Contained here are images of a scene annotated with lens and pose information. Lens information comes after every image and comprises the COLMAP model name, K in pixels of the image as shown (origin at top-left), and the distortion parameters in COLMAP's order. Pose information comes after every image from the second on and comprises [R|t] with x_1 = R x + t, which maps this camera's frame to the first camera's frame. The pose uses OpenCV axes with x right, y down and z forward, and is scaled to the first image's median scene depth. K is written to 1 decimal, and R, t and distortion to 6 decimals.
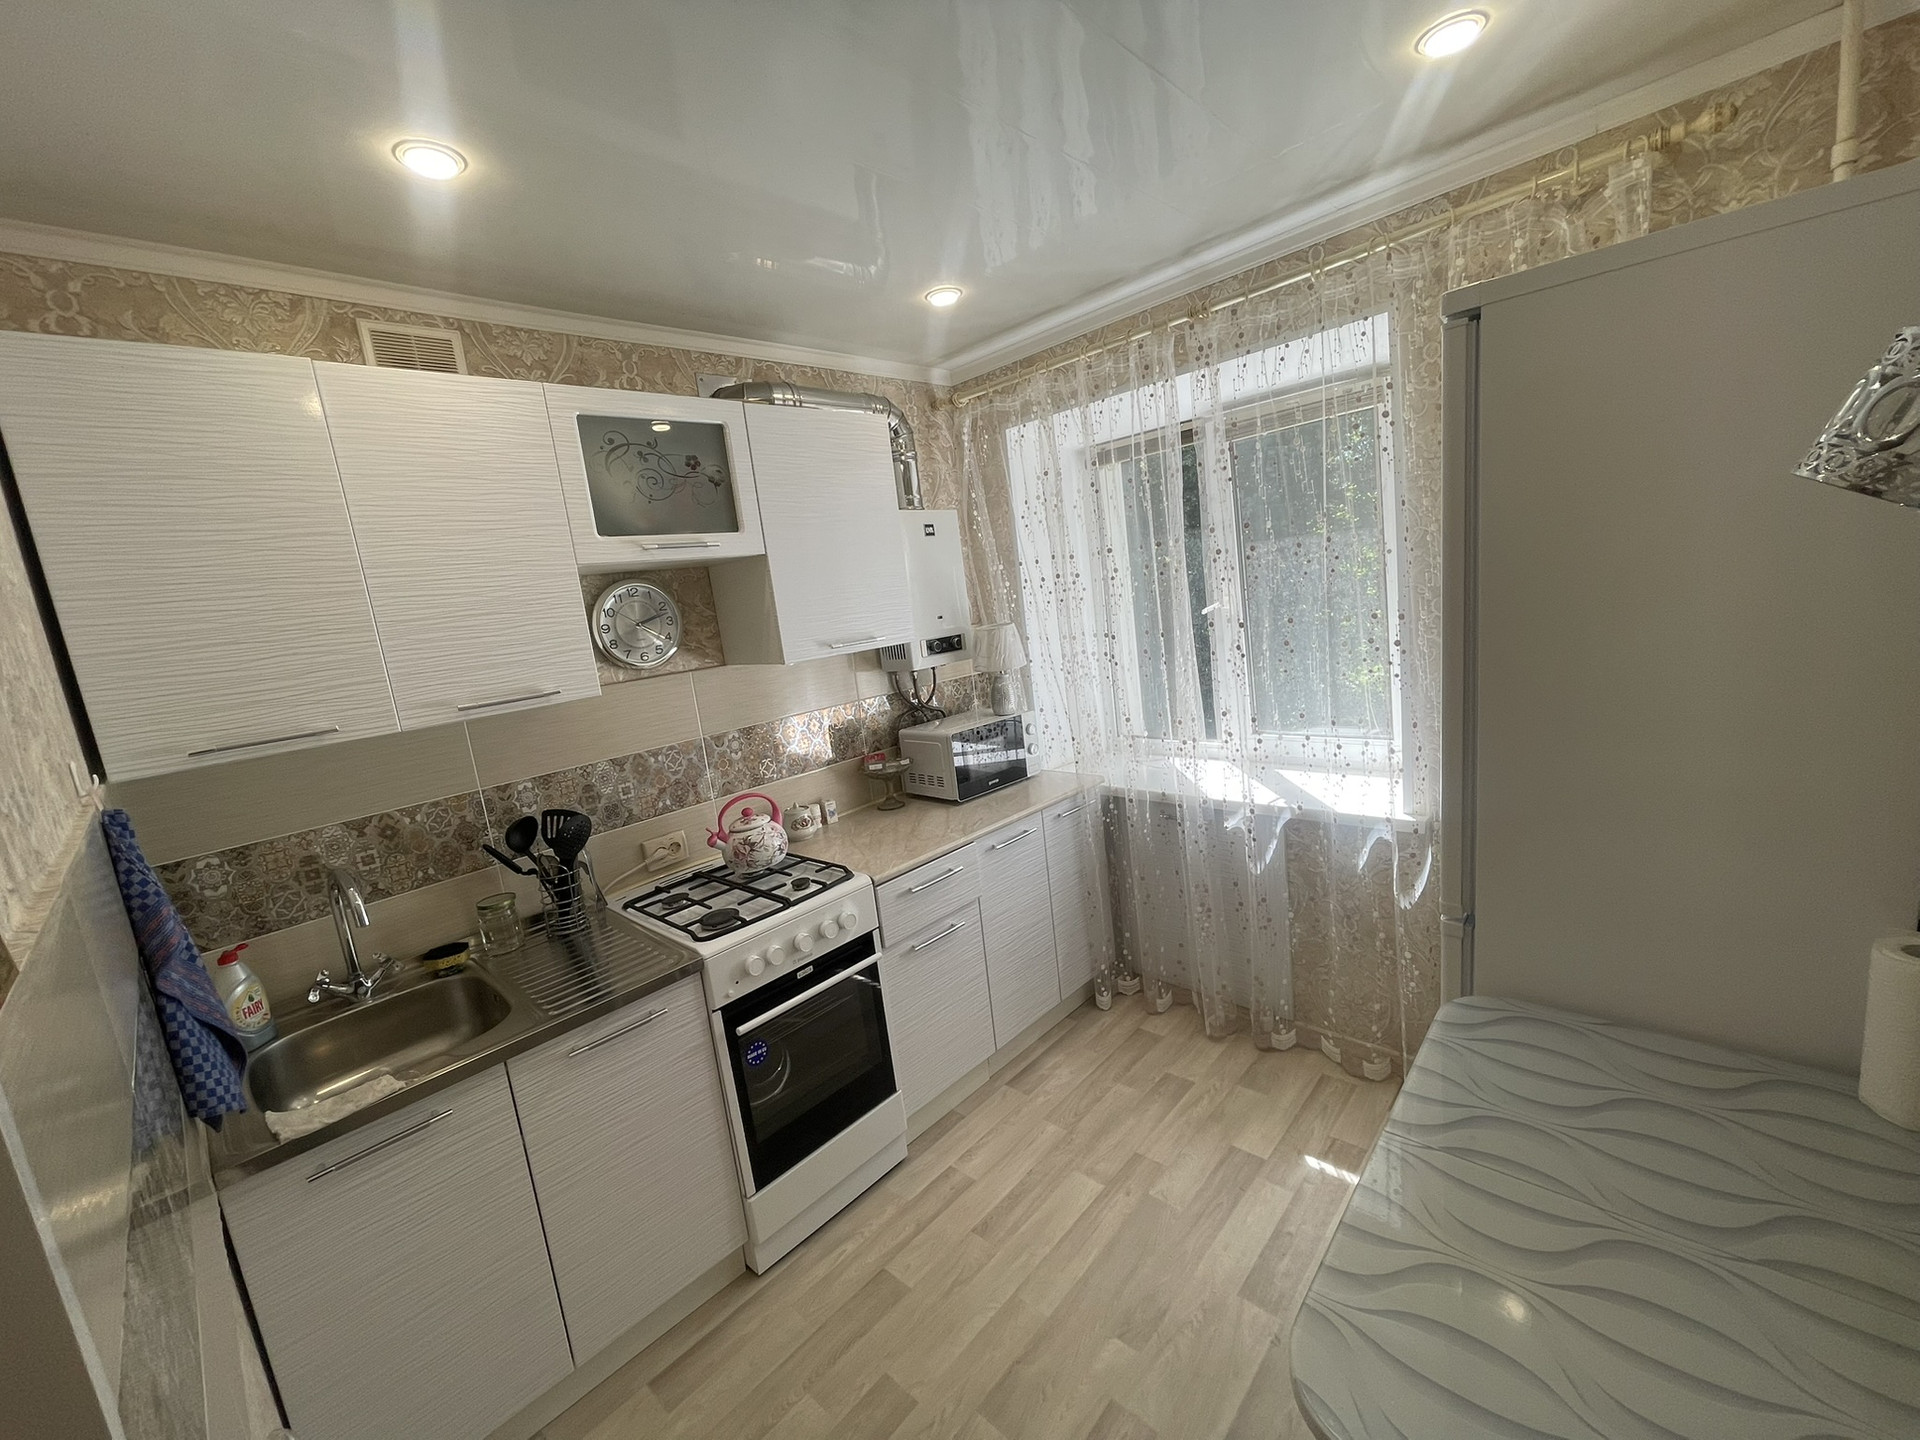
lens RADIAL K [[786.0, 0, 967.9], [0, 786.0, 711.7], [0, 0, 1]] dist [0.001838, 0.000524]
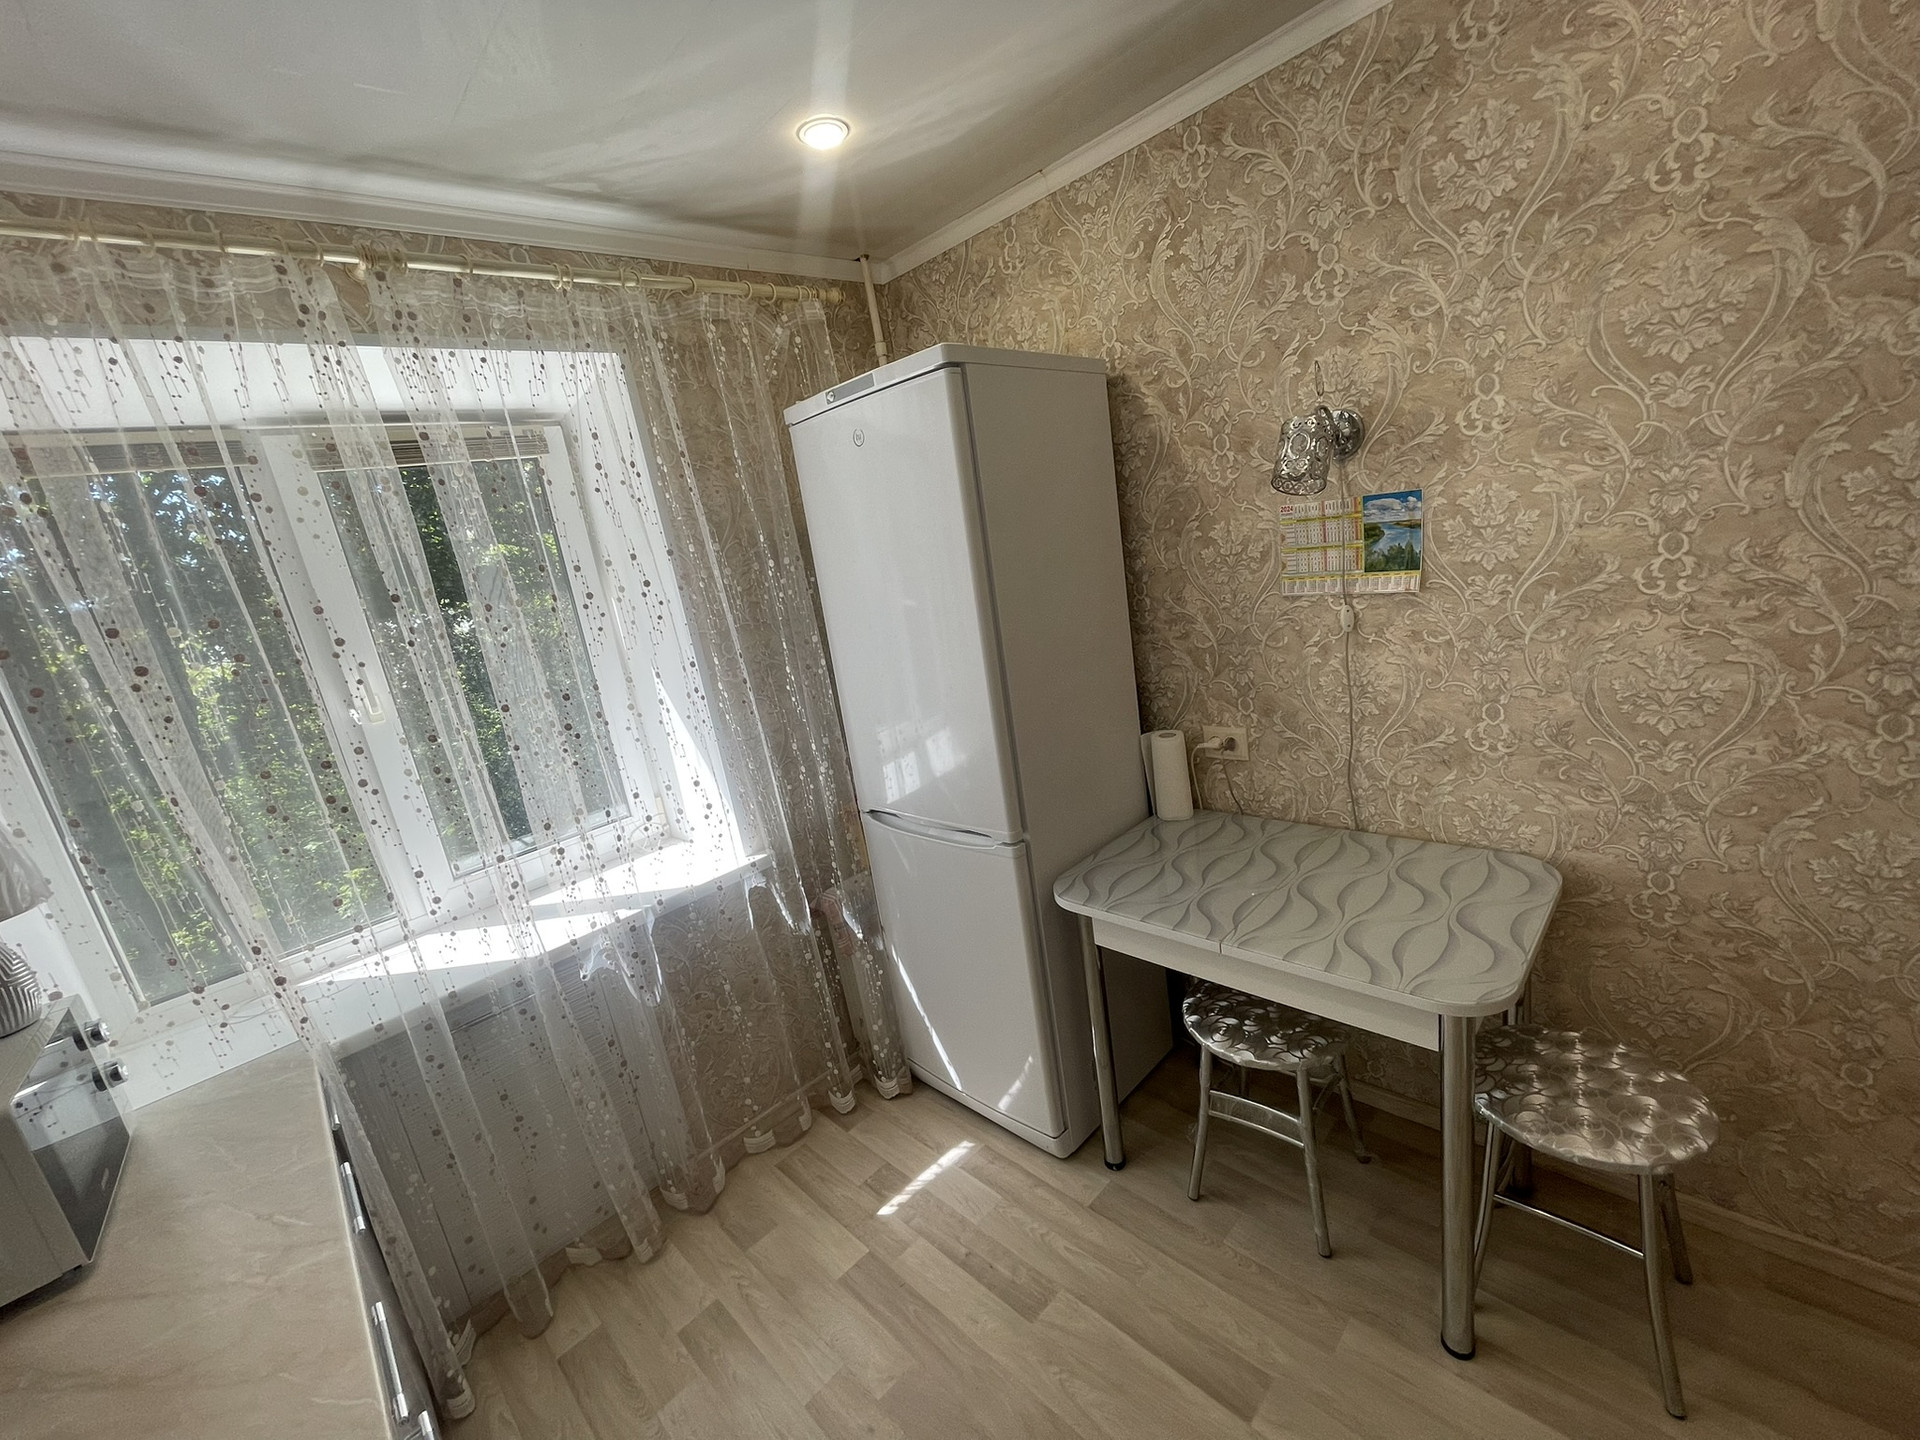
lens RADIAL K [[786.0, 0, 967.9], [0, 786.0, 711.7], [0, 0, 1]] dist [0.001838, 0.000524]
pose [[0.056324, -0.109528, 0.992387, -0.378961], [0.300802, 0.949642, 0.087738, -0.047533], [-0.952022, 0.293570, 0.086433, 0.563297]]
